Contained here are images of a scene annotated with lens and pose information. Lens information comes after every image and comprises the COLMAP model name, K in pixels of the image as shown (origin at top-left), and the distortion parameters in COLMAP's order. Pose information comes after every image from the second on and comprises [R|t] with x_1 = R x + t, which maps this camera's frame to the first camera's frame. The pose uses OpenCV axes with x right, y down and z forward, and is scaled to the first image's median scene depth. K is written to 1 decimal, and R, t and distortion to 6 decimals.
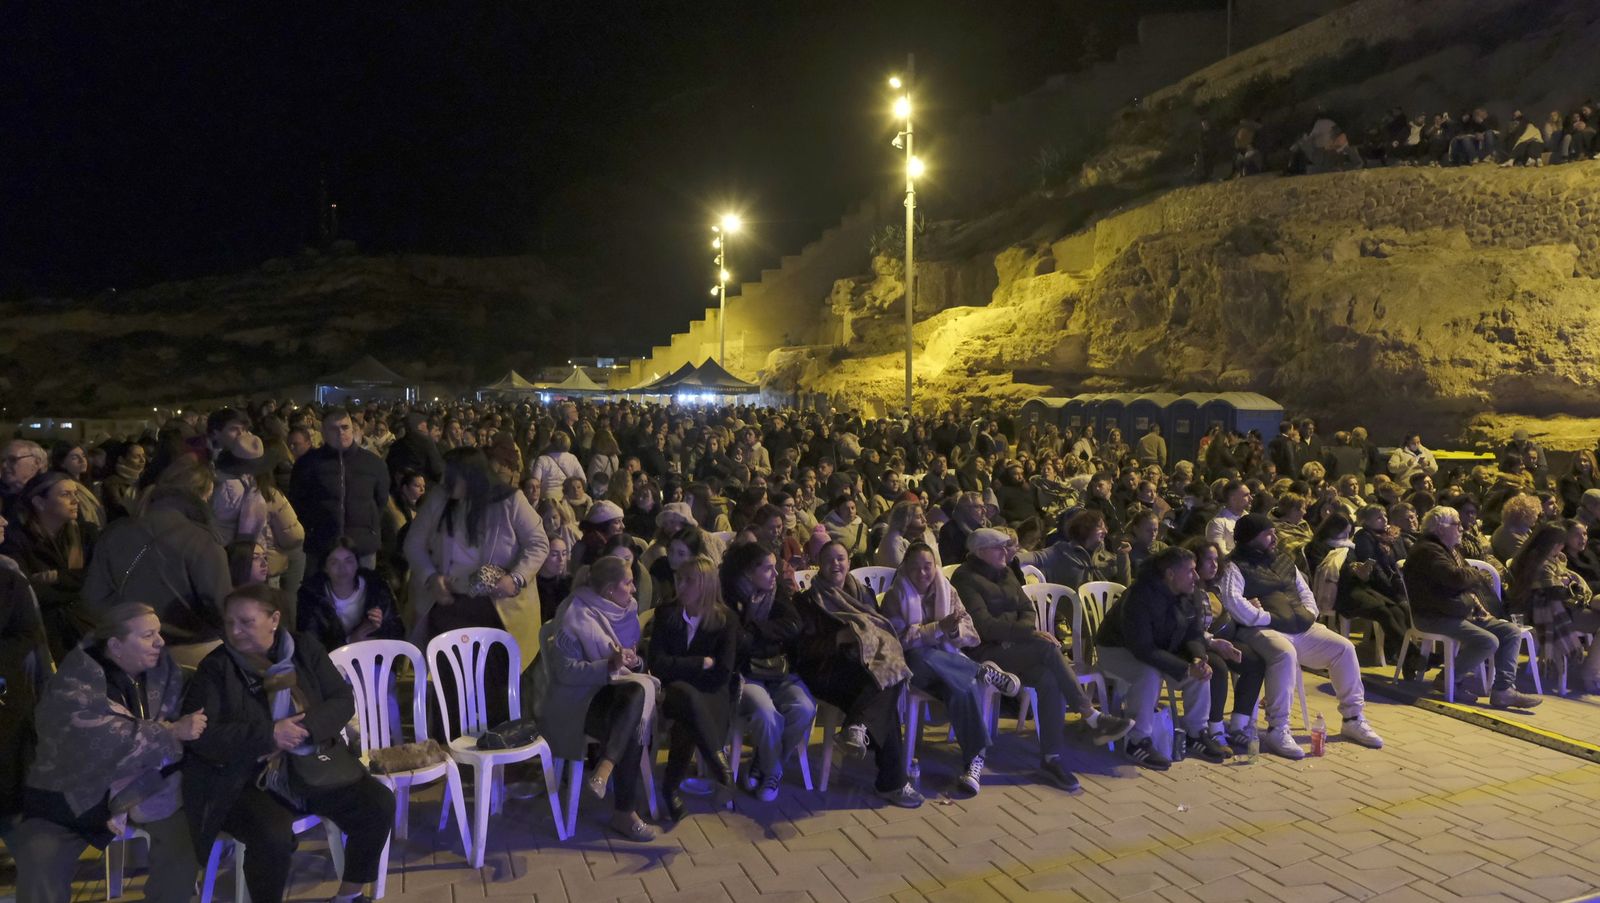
lens RADIAL K [[1080.8, 0, 805.2], [0, 1080.8, 452.2], [0, 0, 1]] dist [-0.036091, 0.020386]
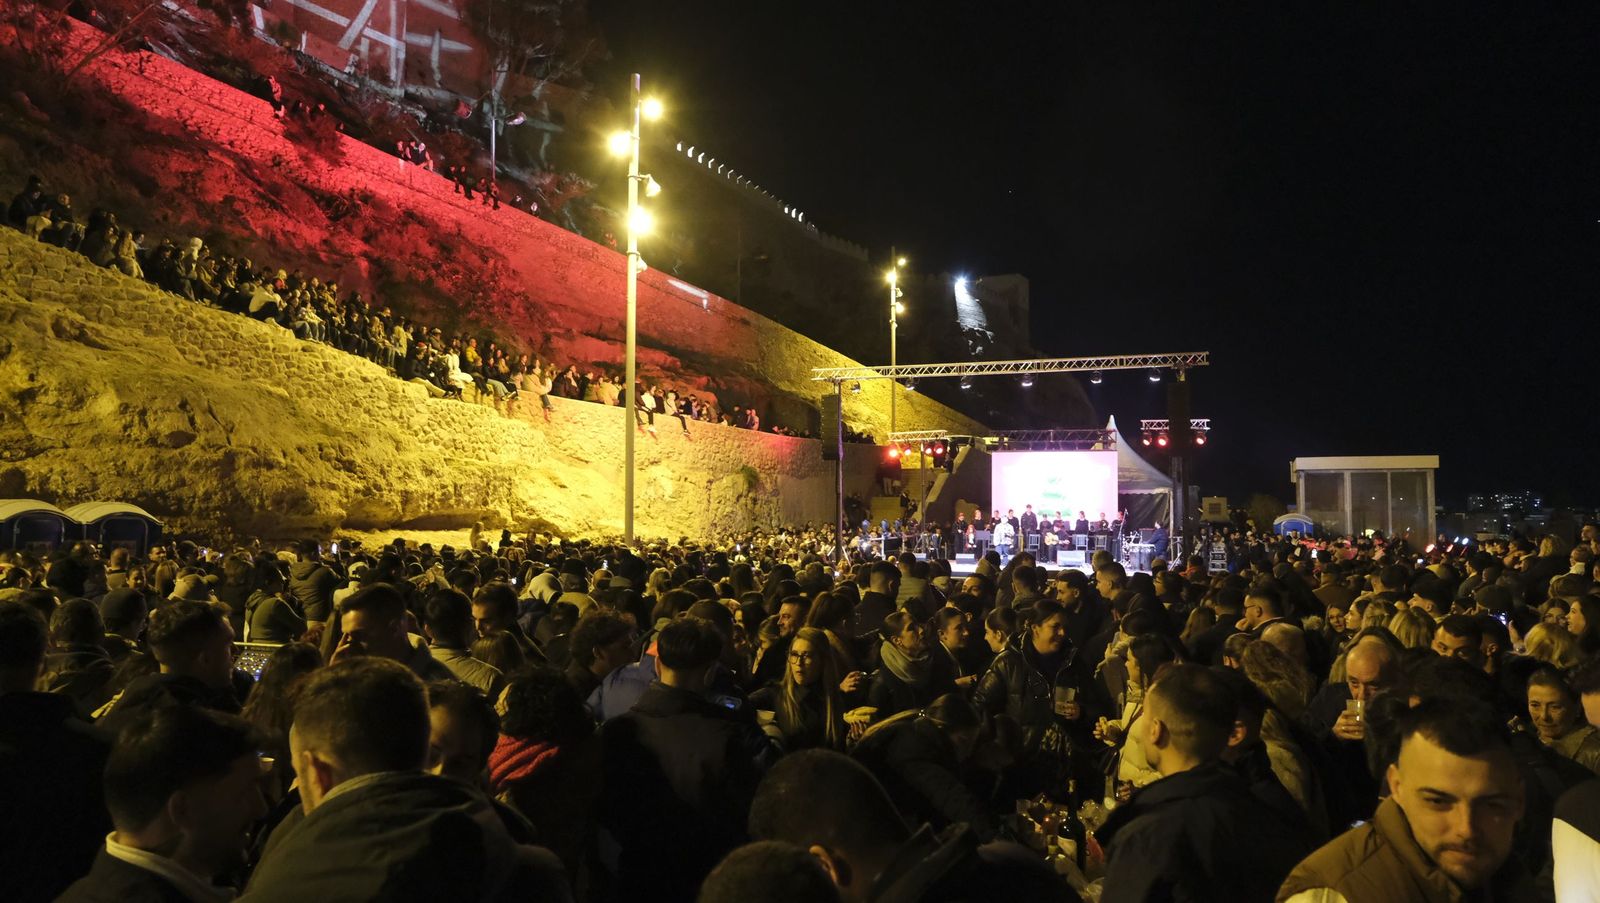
lens RADIAL K [[1080.8, 0, 805.2], [0, 1080.8, 452.2], [0, 0, 1]] dist [-0.036091, 0.020386]
pose [[-0.717433, 0.029196, 0.696015, -0.316247], [0.008282, 0.999408, -0.033385, -0.042489], [-0.696578, -0.018187, -0.717250, 0.816274]]
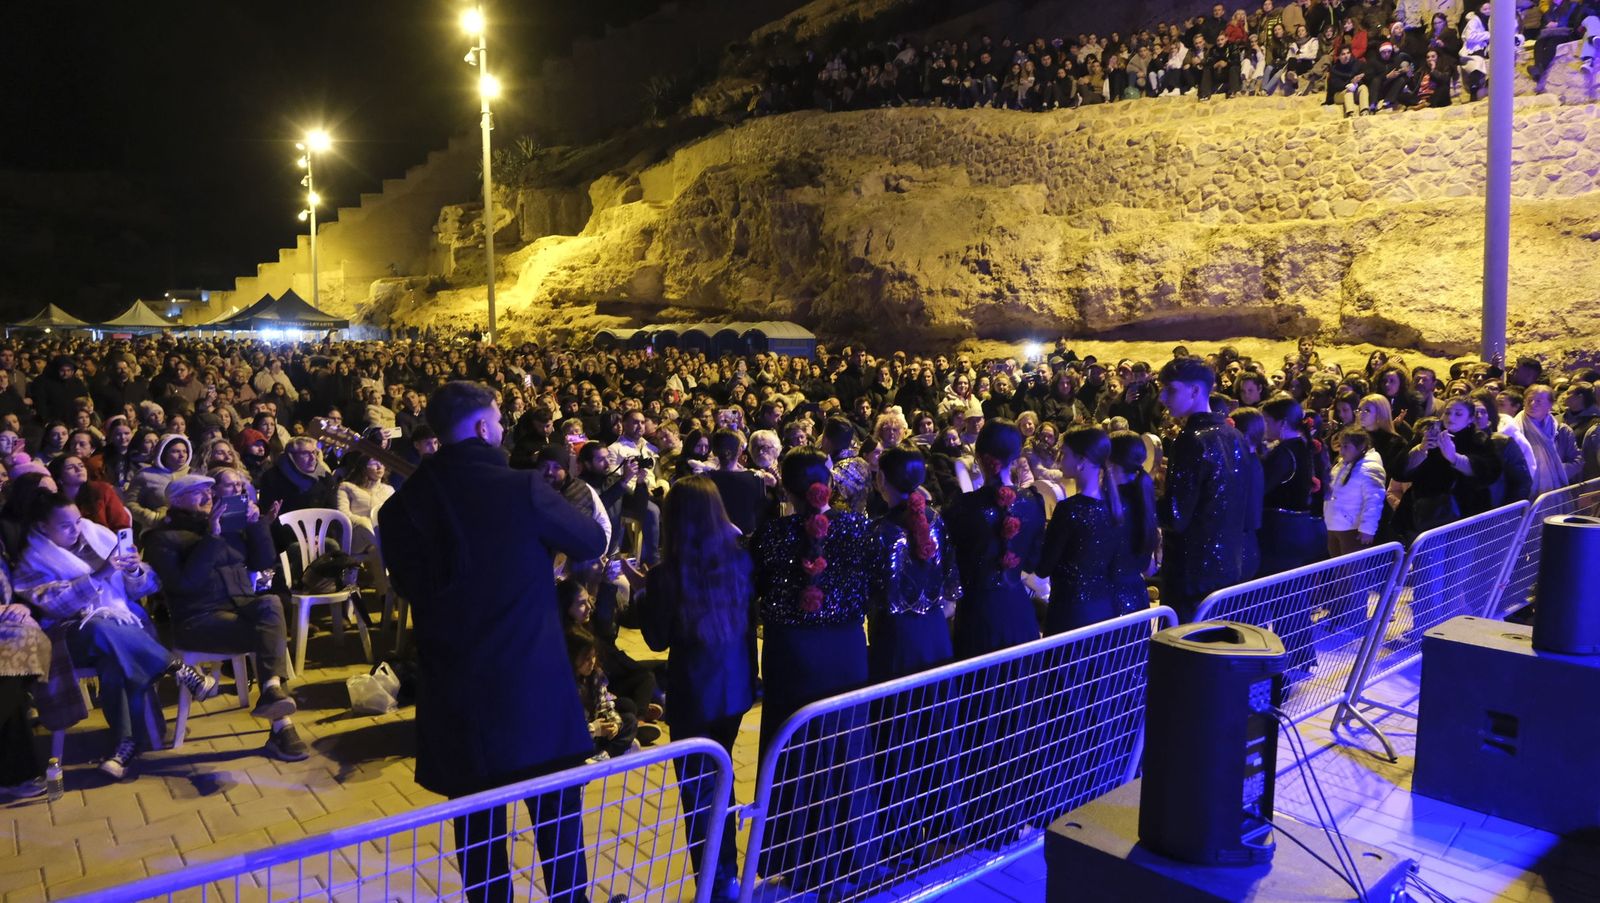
lens RADIAL K [[1080.8, 0, 805.2], [0, 1080.8, 452.2], [0, 0, 1]] dist [-0.036091, 0.020386]
pose [[0.951195, -0.041965, 0.305723, 0.075766], [0.023150, 0.997622, 0.064912, 0.001426], [-0.307720, -0.054666, 0.949905, 0.003687]]
